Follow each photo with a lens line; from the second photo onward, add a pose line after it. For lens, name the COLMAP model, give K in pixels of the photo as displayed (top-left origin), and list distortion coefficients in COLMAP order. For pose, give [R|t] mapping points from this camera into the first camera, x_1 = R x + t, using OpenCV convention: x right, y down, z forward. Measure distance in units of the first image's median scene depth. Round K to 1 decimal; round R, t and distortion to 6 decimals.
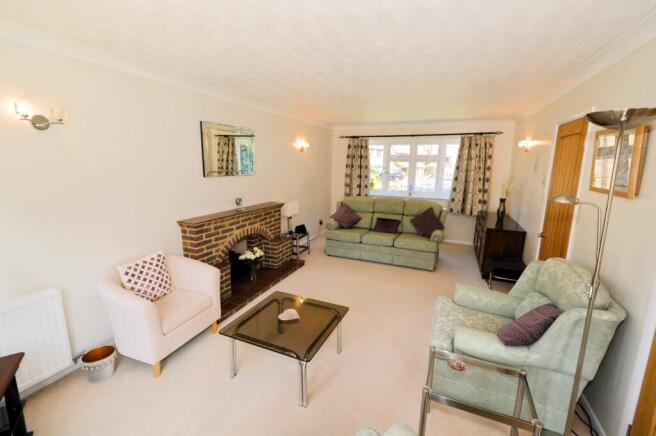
lens RADIAL K [[288.9, 0, 327.6], [0, 288.9, 215.2], [0, 0, 1]] dist [0.001424, -0.002942]
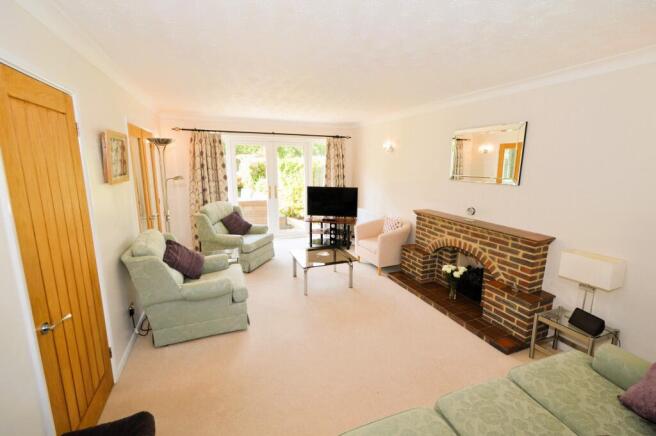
lens RADIAL K [[288.9, 0, 328.9], [0, 288.9, 217.2], [0, 0, 1]] dist [0.001424, -0.002942]
pose [[-0.717090, 0.126560, -0.685394, 0.617949], [-0.127323, 0.943041, 0.307346, -0.246355], [0.685252, 0.307661, -0.660132, 1.288624]]
